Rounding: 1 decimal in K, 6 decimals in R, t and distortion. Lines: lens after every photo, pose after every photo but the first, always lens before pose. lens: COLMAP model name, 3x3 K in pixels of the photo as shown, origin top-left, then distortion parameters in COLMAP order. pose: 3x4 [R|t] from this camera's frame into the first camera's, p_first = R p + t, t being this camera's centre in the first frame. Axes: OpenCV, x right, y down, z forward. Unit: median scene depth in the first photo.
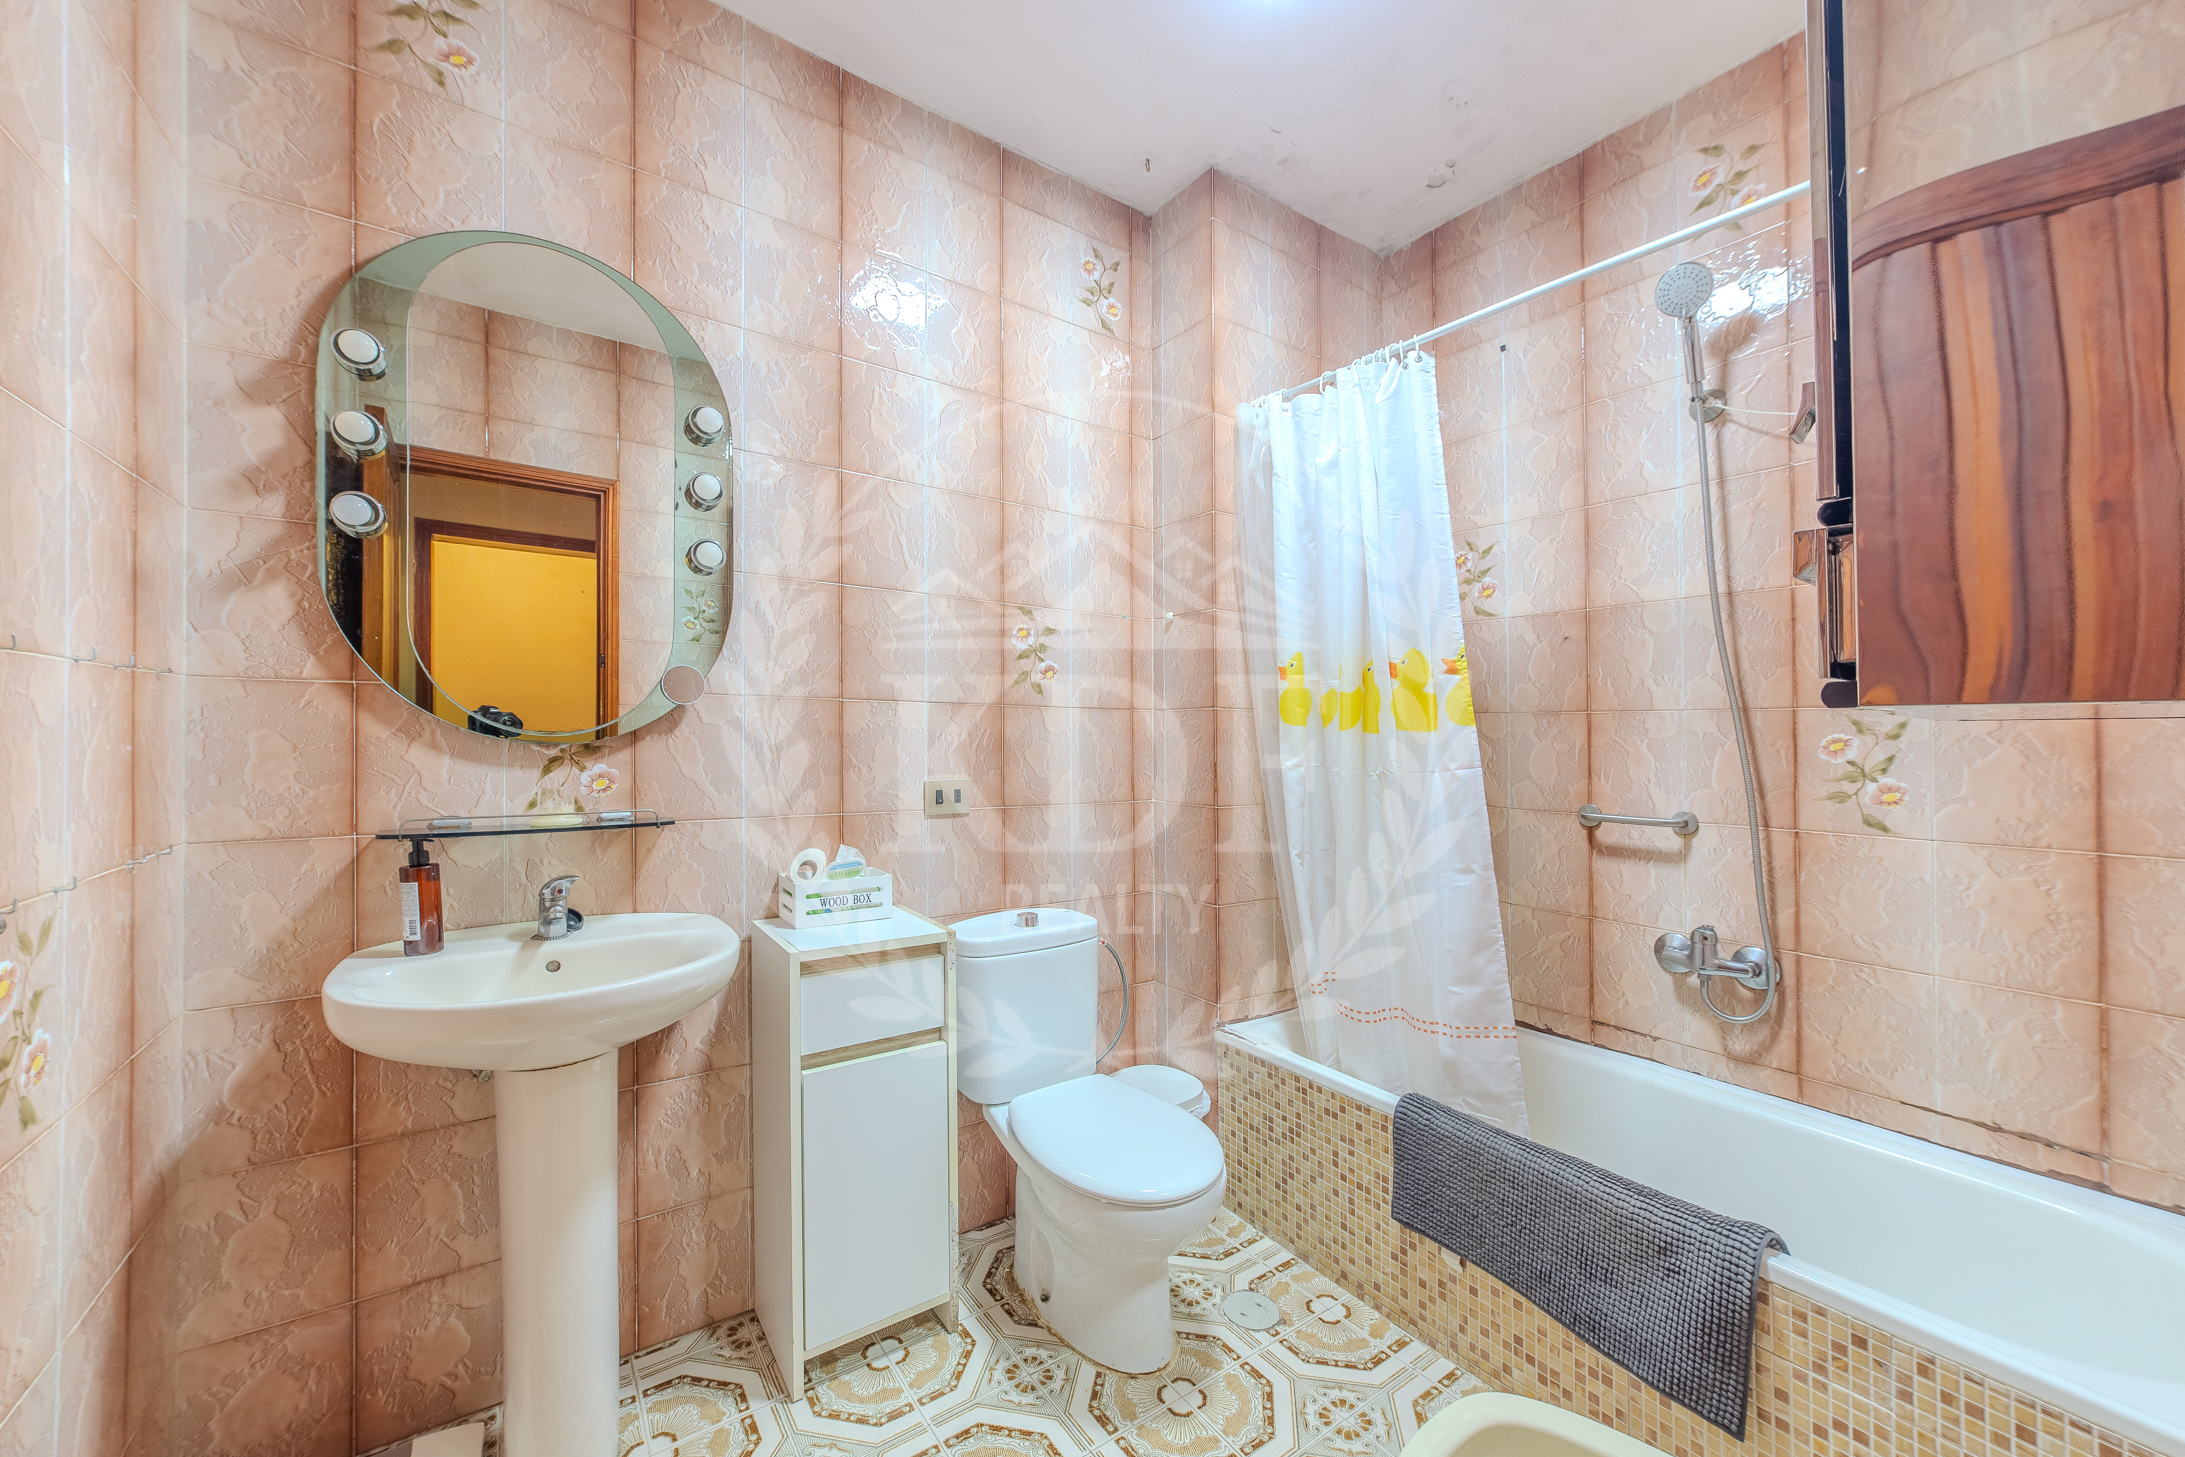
lens RADIAL K [[838.9, 0, 1101.6], [0, 838.9, 727.3], [0, 0, 1]] dist [-0.001166, 0.000212]
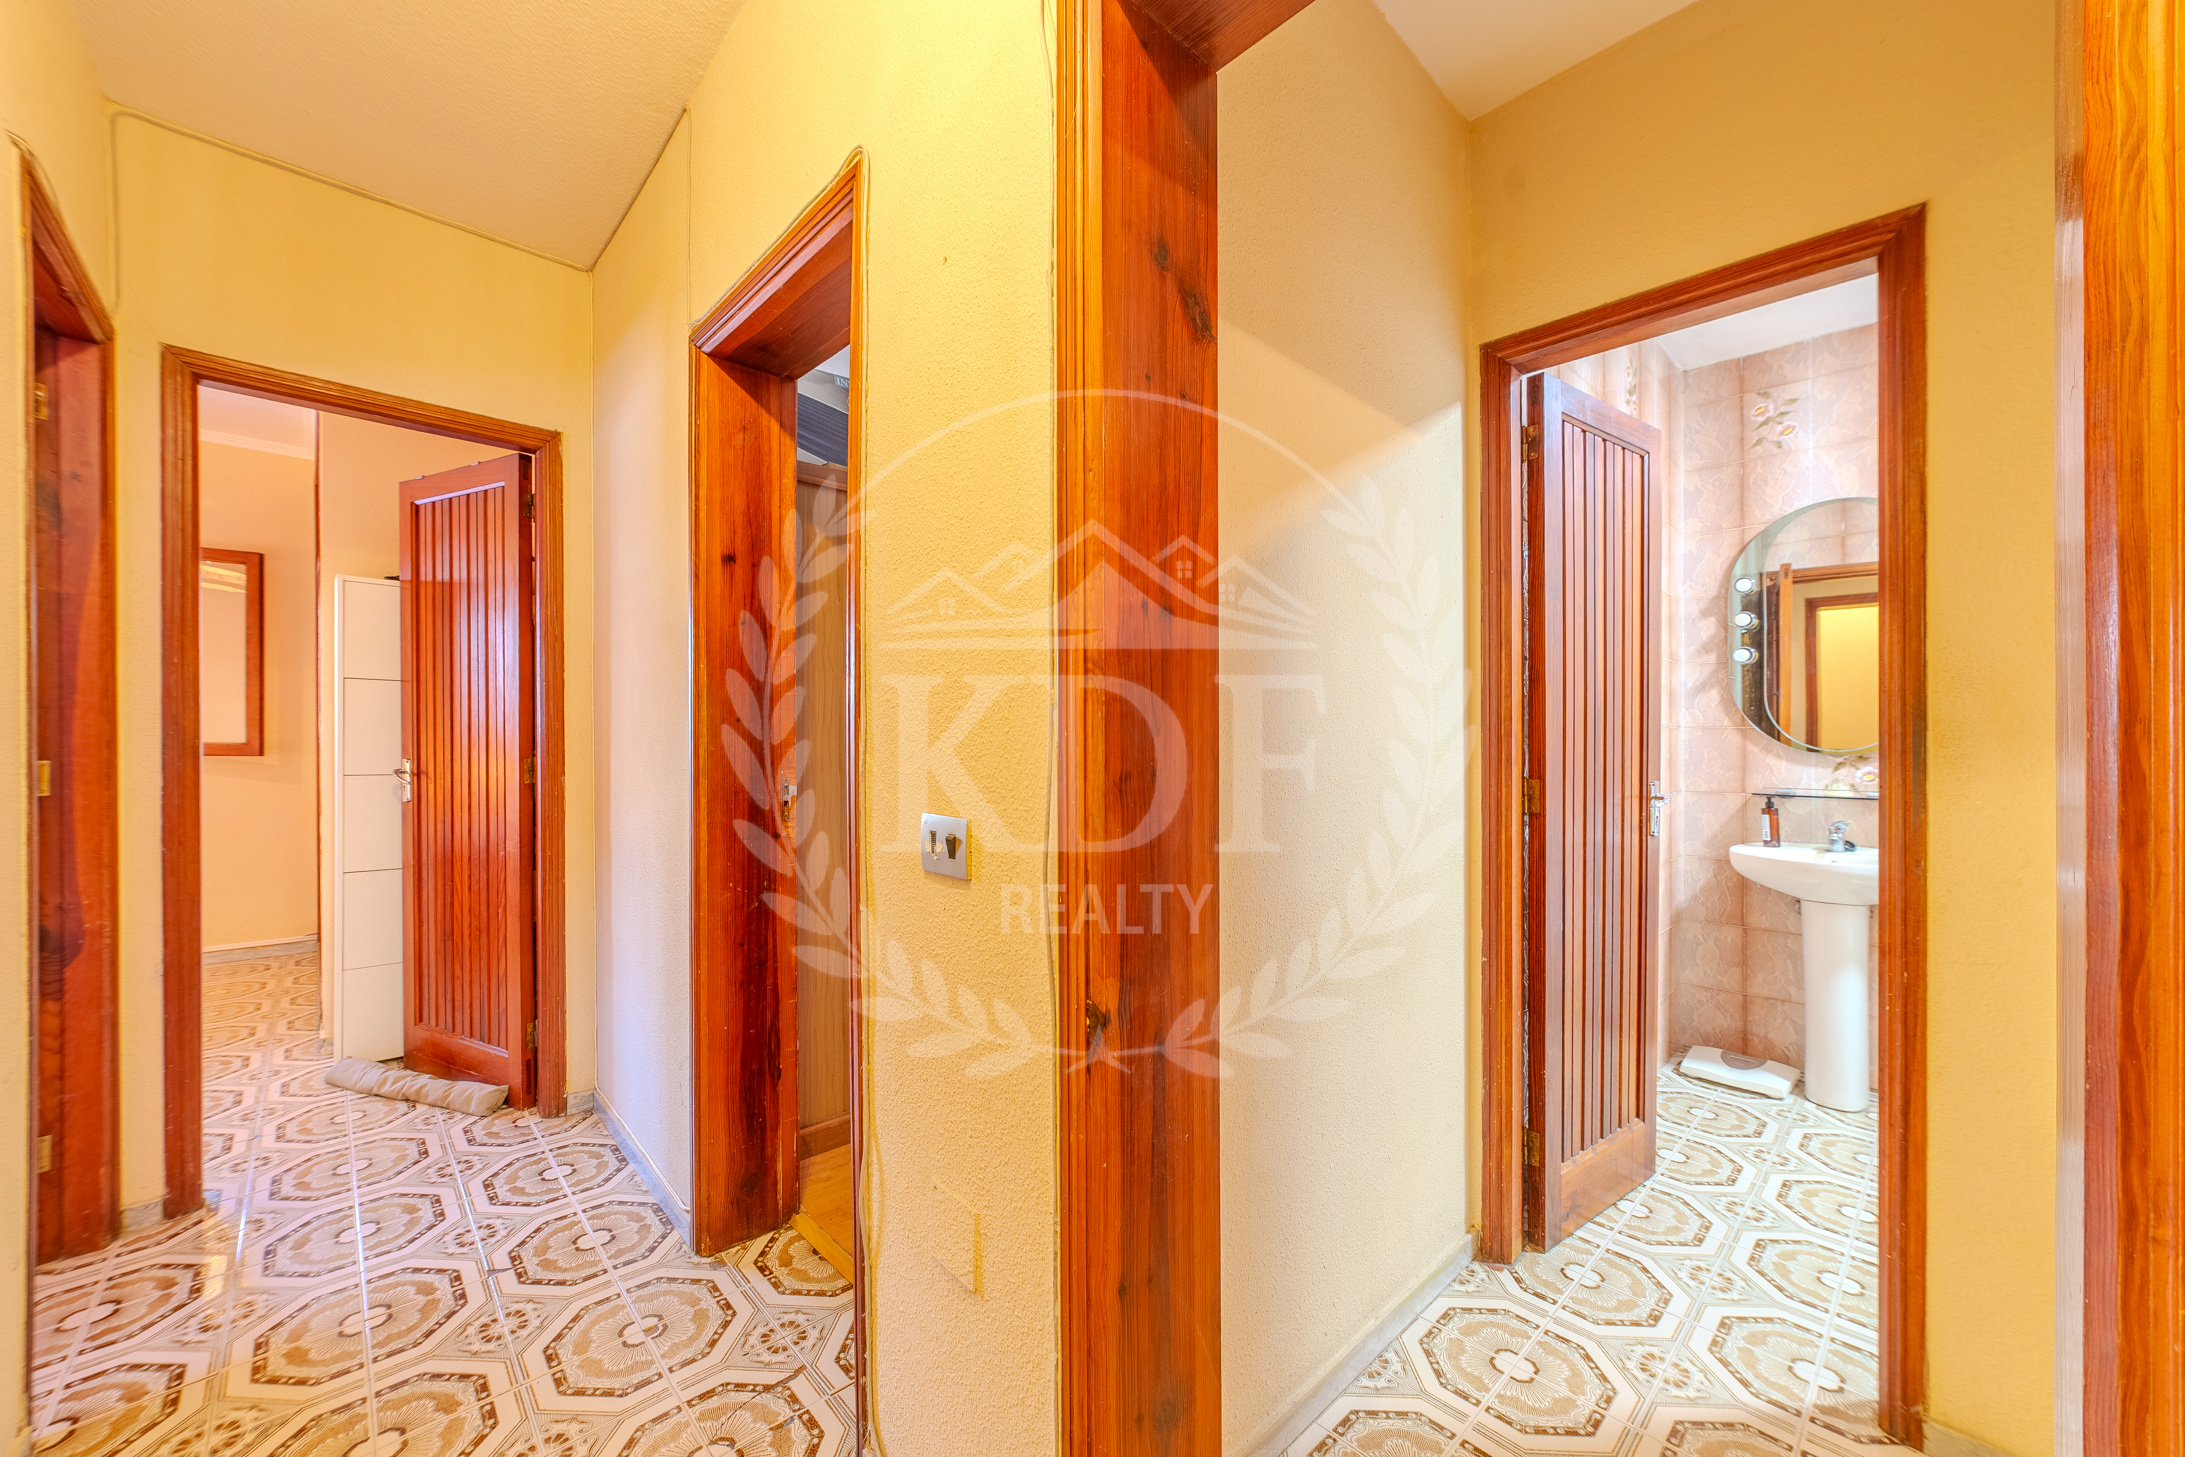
lens RADIAL K [[838.9, 0, 1100.5], [0, 838.9, 748.0], [0, 0, 1]] dist [-0.001166, 0.000212]
pose [[0.153621, -0.001882, -0.988128, 1.150663], [0.004607, 0.999989, -0.001188, -0.003021], [0.988119, -0.004369, 0.153627, -1.138340]]
